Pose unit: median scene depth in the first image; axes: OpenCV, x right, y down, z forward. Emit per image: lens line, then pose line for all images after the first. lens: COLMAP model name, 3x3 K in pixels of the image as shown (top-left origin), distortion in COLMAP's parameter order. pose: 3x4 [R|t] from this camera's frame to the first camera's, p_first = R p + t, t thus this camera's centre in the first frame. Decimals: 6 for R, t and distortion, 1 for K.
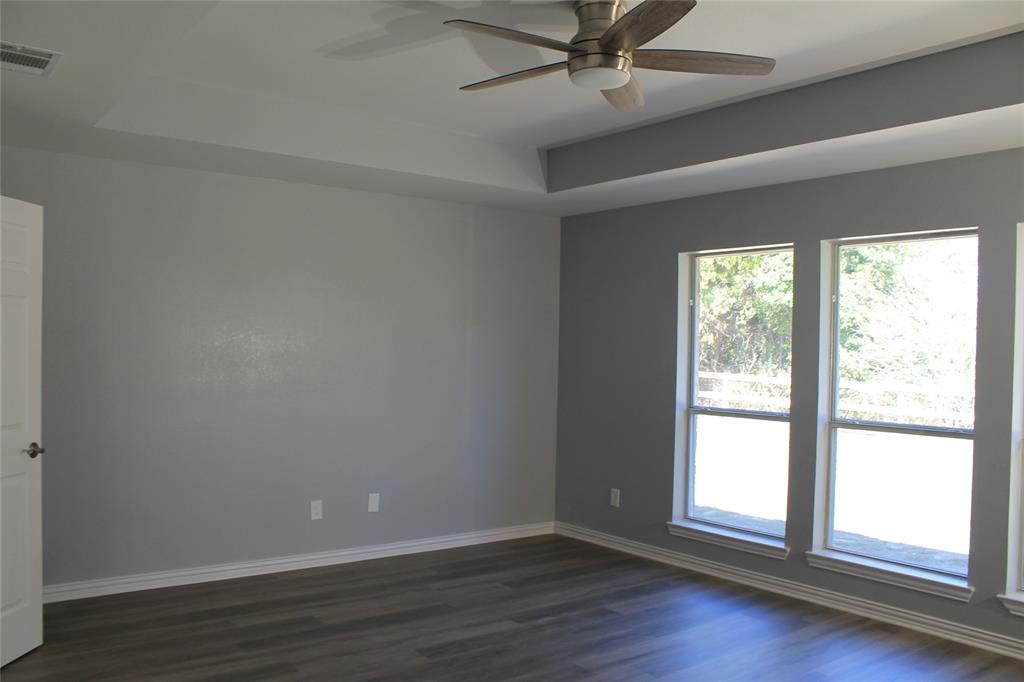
lens RADIAL K [[859.5, 0, 511.2], [0, 859.5, 360.1], [0, 0, 1]] dist [-0.189270, 0.170101]
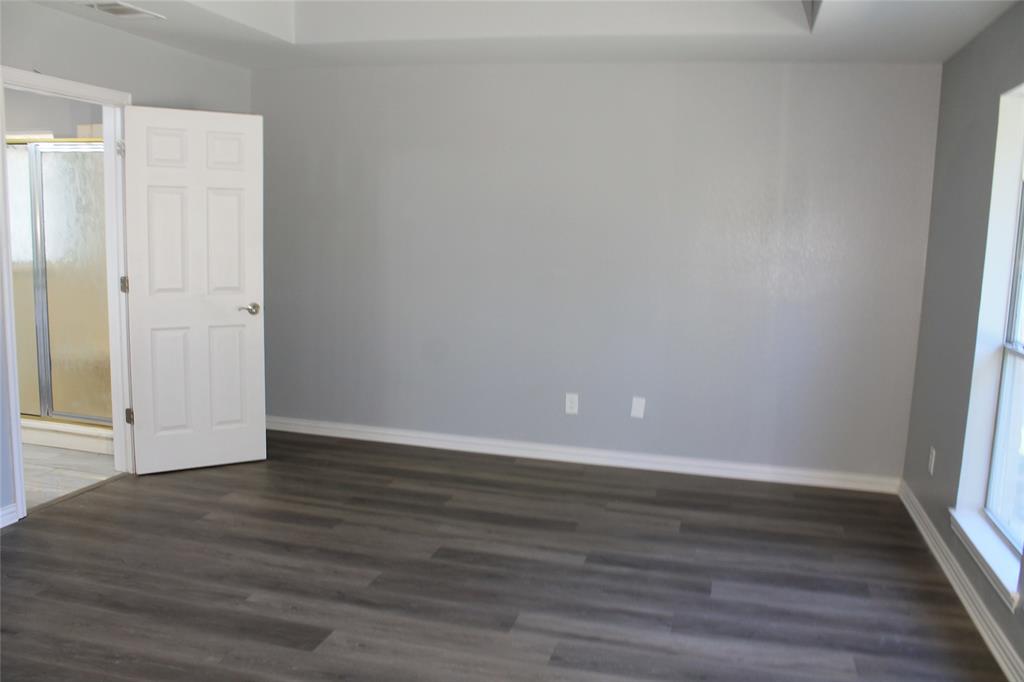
lens RADIAL K [[859.5, 0, 511.2], [0, 859.5, 360.1], [0, 0, 1]] dist [-0.189270, 0.170101]
pose [[0.615164, 0.129093, -0.777758, 0.615852], [-0.035979, 0.990072, 0.135876, -0.005925], [0.787578, -0.055603, 0.613702, 0.429387]]
